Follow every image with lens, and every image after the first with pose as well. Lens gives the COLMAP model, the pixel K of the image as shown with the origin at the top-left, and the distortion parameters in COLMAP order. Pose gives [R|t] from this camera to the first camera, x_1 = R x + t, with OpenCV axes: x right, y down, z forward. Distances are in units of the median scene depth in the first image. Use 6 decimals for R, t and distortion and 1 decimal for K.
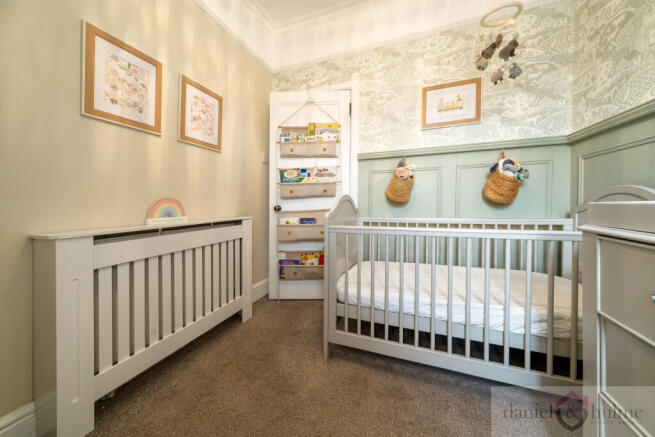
lens RADIAL K [[223.3, 0, 327.0], [0, 223.3, 209.1], [0, 0, 1]] dist [0.000936, -0.000030]
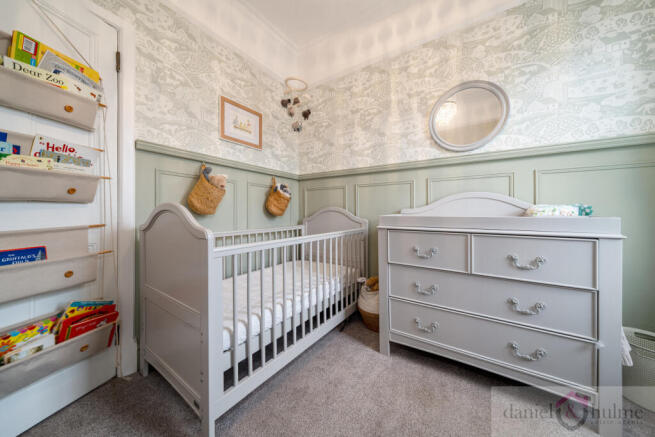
lens RADIAL K [[223.4, 0, 324.2], [0, 223.4, 217.8], [0, 0, 1]] dist [0.001028, -0.000017]
pose [[0.238553, -0.003282, 0.971124, -0.387246], [0.027033, 0.999629, -0.003262, -0.002758], [-0.970753, 0.027030, 0.238554, 0.343992]]
